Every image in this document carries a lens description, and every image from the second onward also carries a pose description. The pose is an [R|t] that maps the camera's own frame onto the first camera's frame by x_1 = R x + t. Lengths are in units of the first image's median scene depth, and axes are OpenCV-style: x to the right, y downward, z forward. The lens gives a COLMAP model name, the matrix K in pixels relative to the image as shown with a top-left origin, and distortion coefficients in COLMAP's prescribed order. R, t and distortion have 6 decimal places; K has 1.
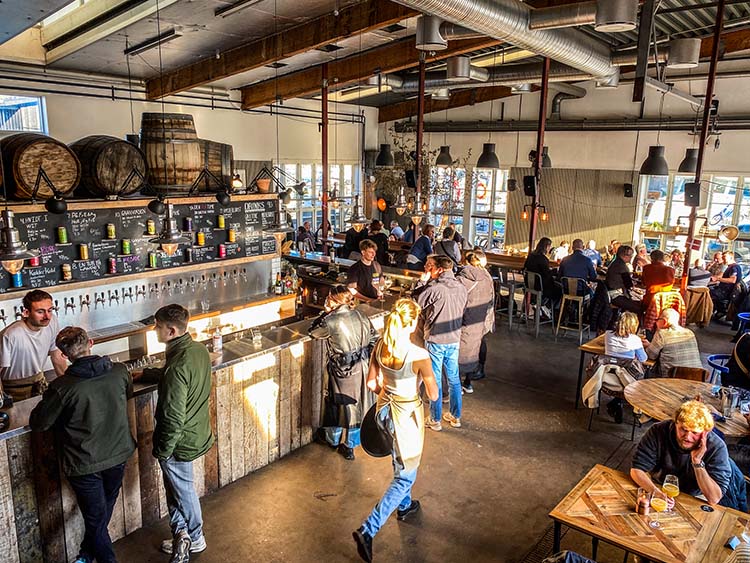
lens RADIAL K [[583.4, 0, 382.1], [0, 583.4, 280.5], [0, 0, 1]] dist [0.079388, -0.098427]
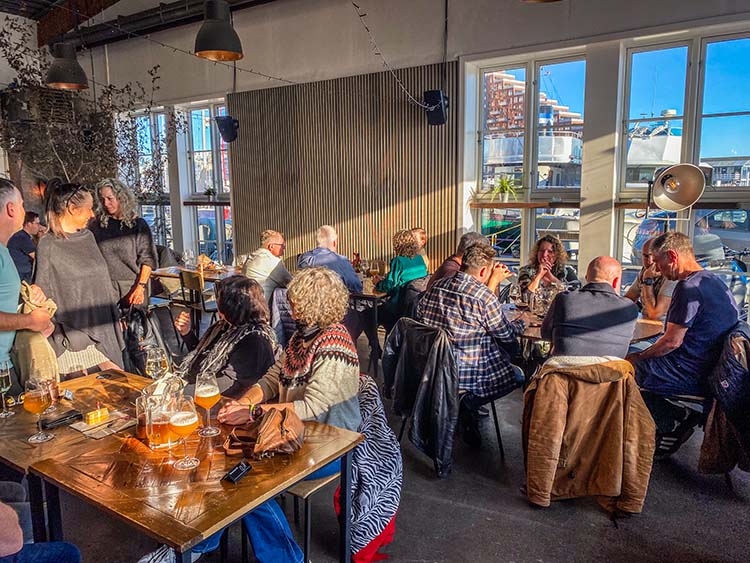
lens RADIAL K [[570.6, 0, 371.8], [0, 570.6, 279.2], [0, 0, 1]] dist [0.027581, -0.001490]
pose [[0.996705, -0.045221, 0.067343, 0.419845], [0.048680, 0.997530, -0.050646, -0.017048], [-0.064887, 0.053758, 0.996444, 0.750216]]
